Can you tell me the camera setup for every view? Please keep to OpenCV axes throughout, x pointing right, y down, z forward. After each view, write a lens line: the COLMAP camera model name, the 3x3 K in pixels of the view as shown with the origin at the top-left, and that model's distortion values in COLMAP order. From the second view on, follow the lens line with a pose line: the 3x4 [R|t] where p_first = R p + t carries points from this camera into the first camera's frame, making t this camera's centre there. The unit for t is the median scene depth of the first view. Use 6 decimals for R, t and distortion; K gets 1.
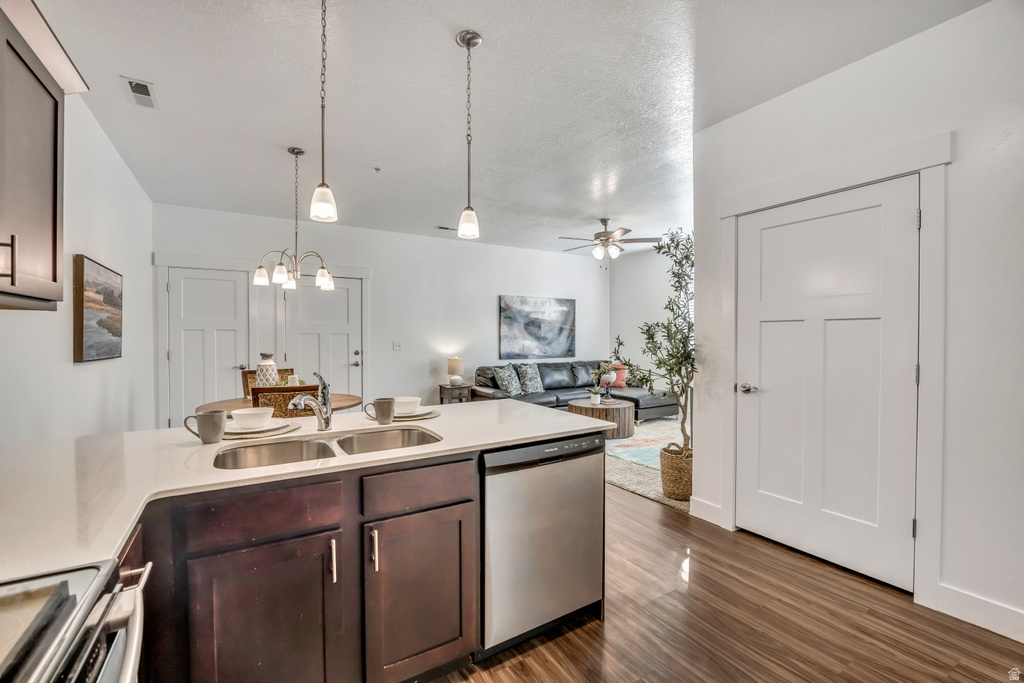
lens RADIAL K [[441.8, 0, 510.6], [0, 441.8, 341.4], [0, 0, 1]] dist [-0.014408, 0.000104]
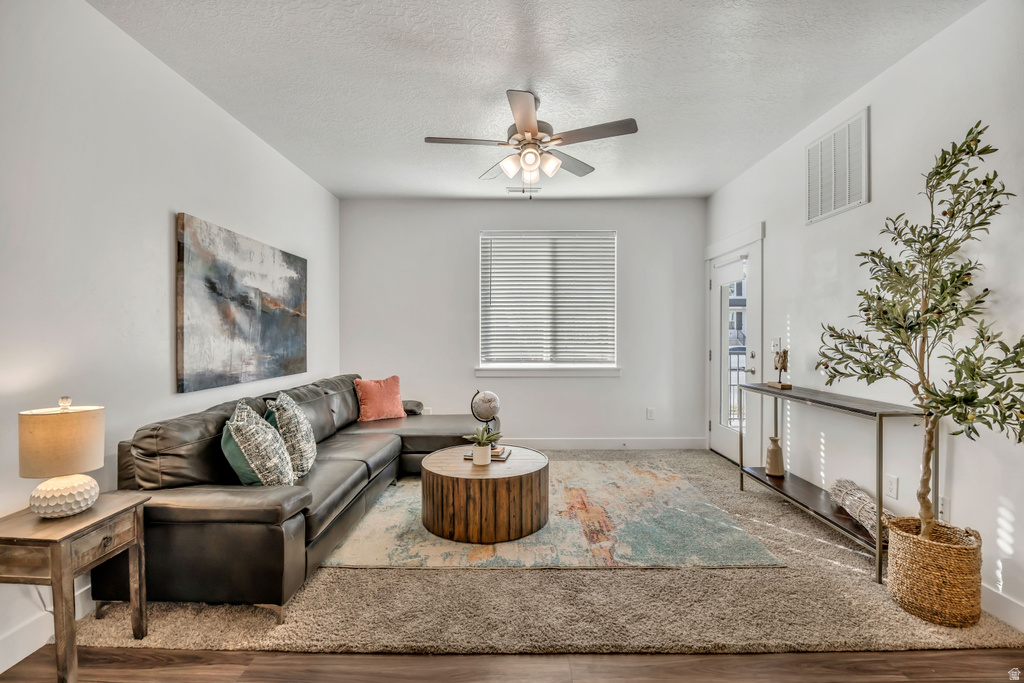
lens RADIAL K [[441.8, 0, 515.6], [0, 441.8, 337.4], [0, 0, 1]] dist [-0.014408, 0.000104]
pose [[0.520063, -0.000577, 0.854128, -0.220272], [0.008933, 0.999949, -0.004763, 0.000347], [-0.854081, 0.010107, 0.520041, 0.695638]]
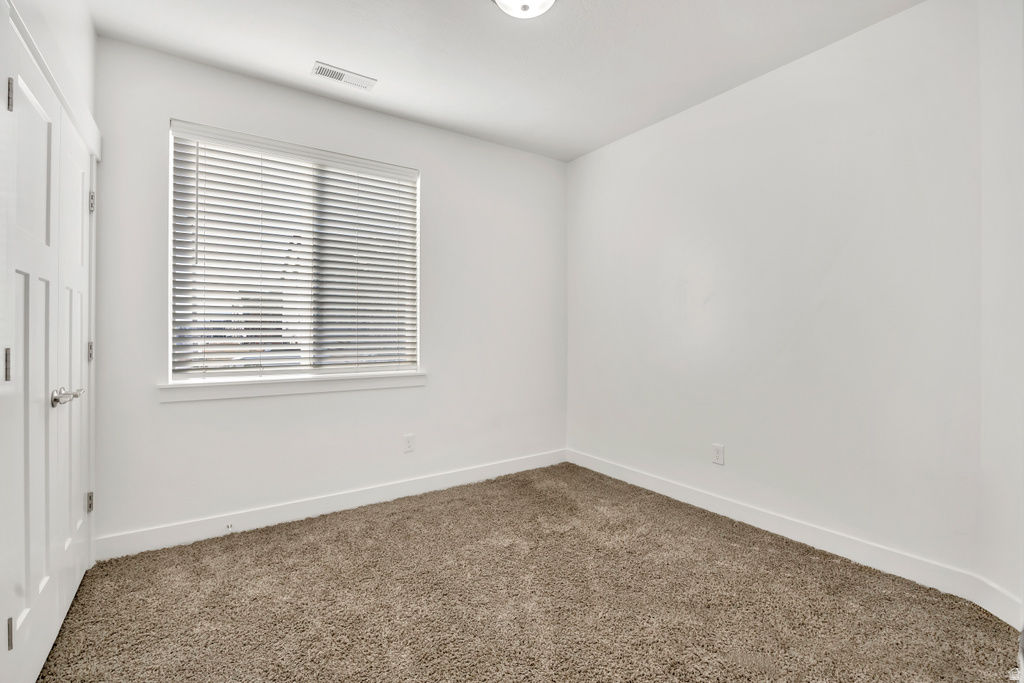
lens RADIAL K [[441.8, 0, 516.3], [0, 441.8, 339.5], [0, 0, 1]] dist [-0.014408, 0.000104]
pose [[-0.025502, 0.002756, 0.999671, 0.021887], [0.018910, 0.999819, -0.002274, 0.016126], [-0.999496, 0.018846, -0.025549, 0.860021]]
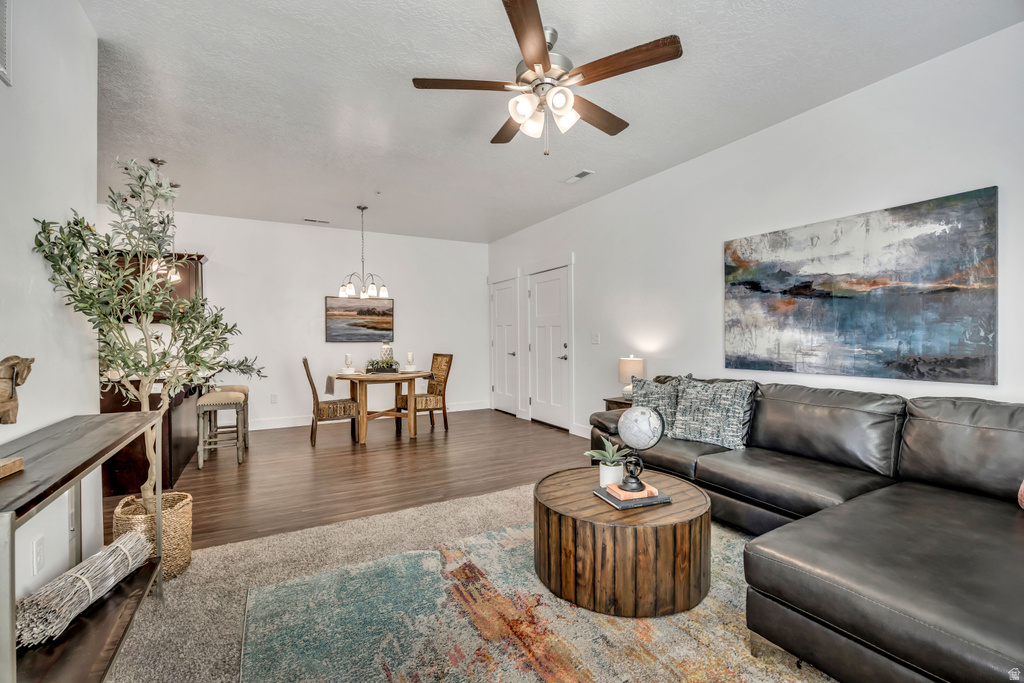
lens RADIAL K [[441.8, 0, 509.0], [0, 441.8, 336.9], [0, 0, 1]] dist [-0.014408, 0.000104]
pose [[-0.044320, 0.001202, -0.999017, 0.594215], [-0.003182, 0.999994, 0.001344, 0.006293], [0.999012, 0.003239, -0.044316, 0.918412]]
